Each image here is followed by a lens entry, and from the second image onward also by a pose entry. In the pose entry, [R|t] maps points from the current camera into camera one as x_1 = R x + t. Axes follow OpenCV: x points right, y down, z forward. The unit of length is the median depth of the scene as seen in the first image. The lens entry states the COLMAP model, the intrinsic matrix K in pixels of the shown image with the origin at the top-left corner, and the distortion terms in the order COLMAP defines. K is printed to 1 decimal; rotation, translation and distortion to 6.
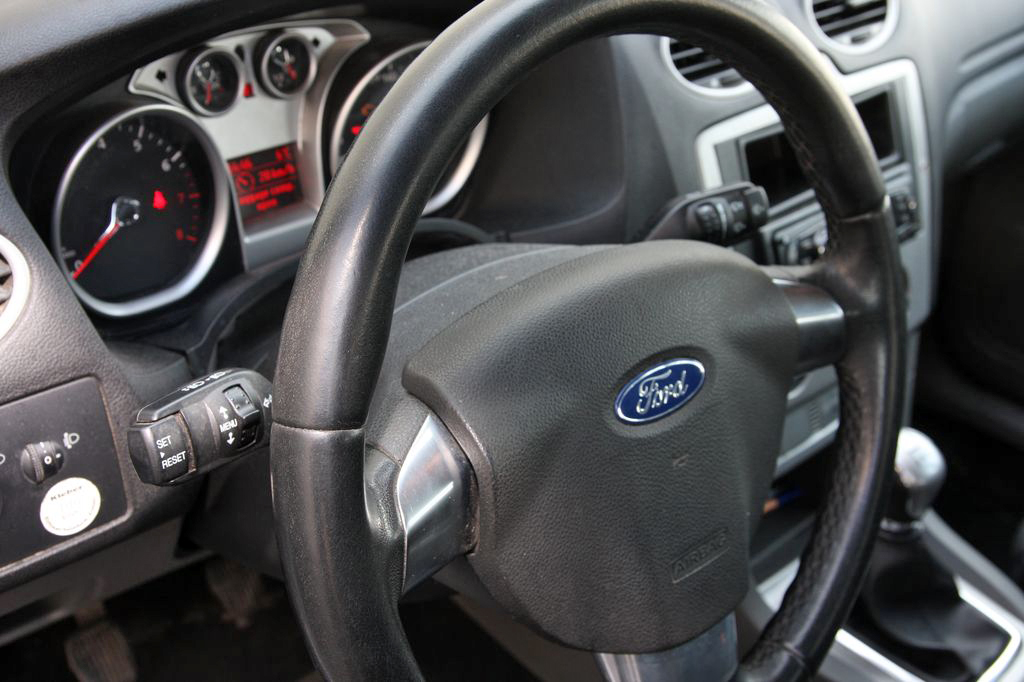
lens RADIAL K [[1250.5, 0, 512.0], [0, 1250.5, 341.0], [0, 0, 1]] dist [-0.058776, 0.282297]
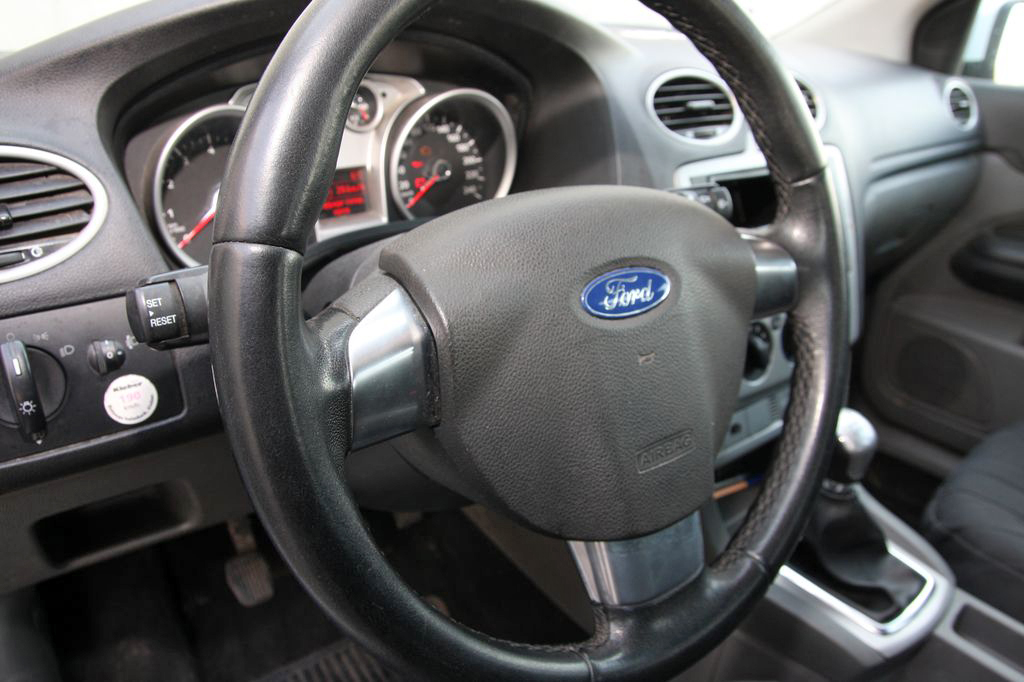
lens RADIAL K [[761.6, 0, 512.0], [0, 761.6, 341.0], [0, 0, 1]] dist [-0.157996, 0.108033]
pose [[0.994895, 0.008465, -0.100557, 0.083773], [-0.020682, 0.992426, -0.121089, 0.158679], [0.098770, 0.122551, 0.987535, 0.337827]]
